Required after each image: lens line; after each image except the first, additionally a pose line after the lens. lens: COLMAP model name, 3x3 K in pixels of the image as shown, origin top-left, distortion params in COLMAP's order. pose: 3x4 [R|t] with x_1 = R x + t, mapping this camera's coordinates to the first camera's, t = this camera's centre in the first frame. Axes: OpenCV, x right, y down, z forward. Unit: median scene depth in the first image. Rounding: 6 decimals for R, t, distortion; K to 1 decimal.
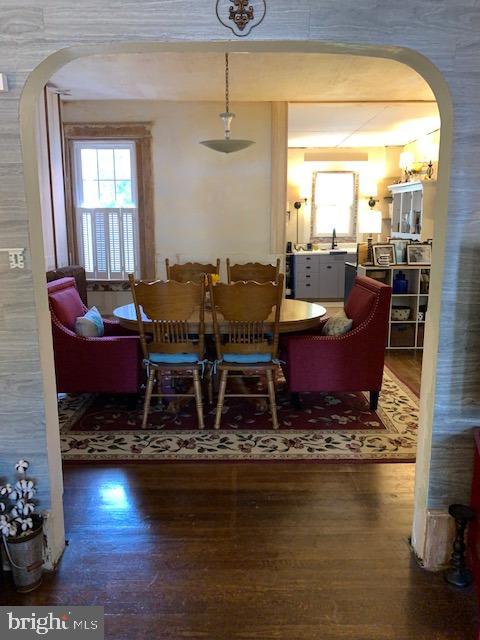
lens RADIAL K [[494.2, 0, 240.0], [0, 494.2, 320.0], [0, 0, 1]] dist [0.062874, -0.106196]
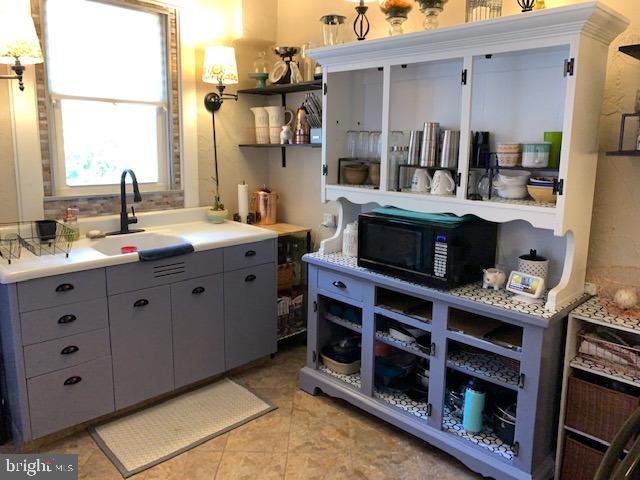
lens RADIAL K [[494.2, 0, 322.0], [0, 494.2, 228.0], [0, 0, 1]] dist [0.062874, -0.106196]
pose [[0.717050, -0.103550, 0.689287, 0.081553], [0.121524, 0.992330, 0.022656, -0.216252], [-0.686346, 0.067520, 0.724134, 1.052710]]
